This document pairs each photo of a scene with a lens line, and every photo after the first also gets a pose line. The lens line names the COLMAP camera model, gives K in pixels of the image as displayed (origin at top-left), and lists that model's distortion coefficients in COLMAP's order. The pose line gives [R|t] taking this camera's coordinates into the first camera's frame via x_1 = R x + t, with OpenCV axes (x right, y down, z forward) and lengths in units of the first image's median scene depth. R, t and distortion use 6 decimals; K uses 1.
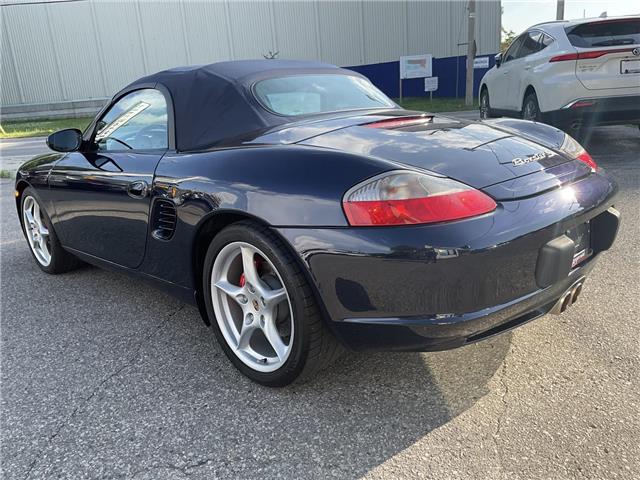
lens RADIAL K [[527.8, 0, 320.0], [0, 527.8, 240.0], [0, 0, 1]] dist [0.032679, -0.069674]
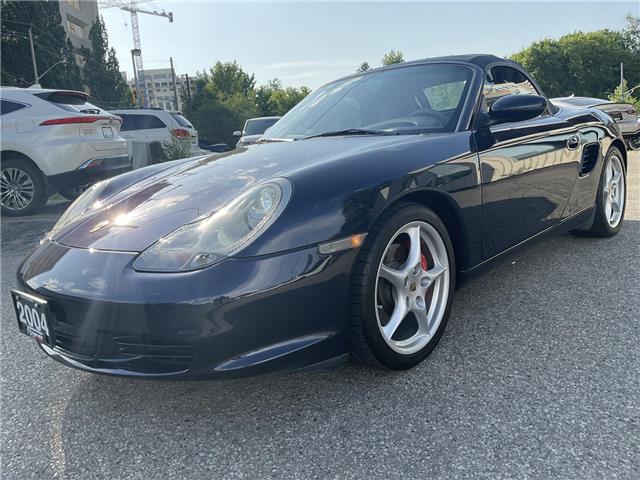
lens RADIAL K [[542.1, 0, 320.0], [0, 542.1, 240.0], [0, 0, 1]] dist [-0.008816, -0.006817]
pose [[0.011939, -0.120167, 0.992682, -1.735531], [0.336388, 0.935373, 0.109183, -0.238559], [-0.941648, 0.332623, 0.051590, 1.675321]]
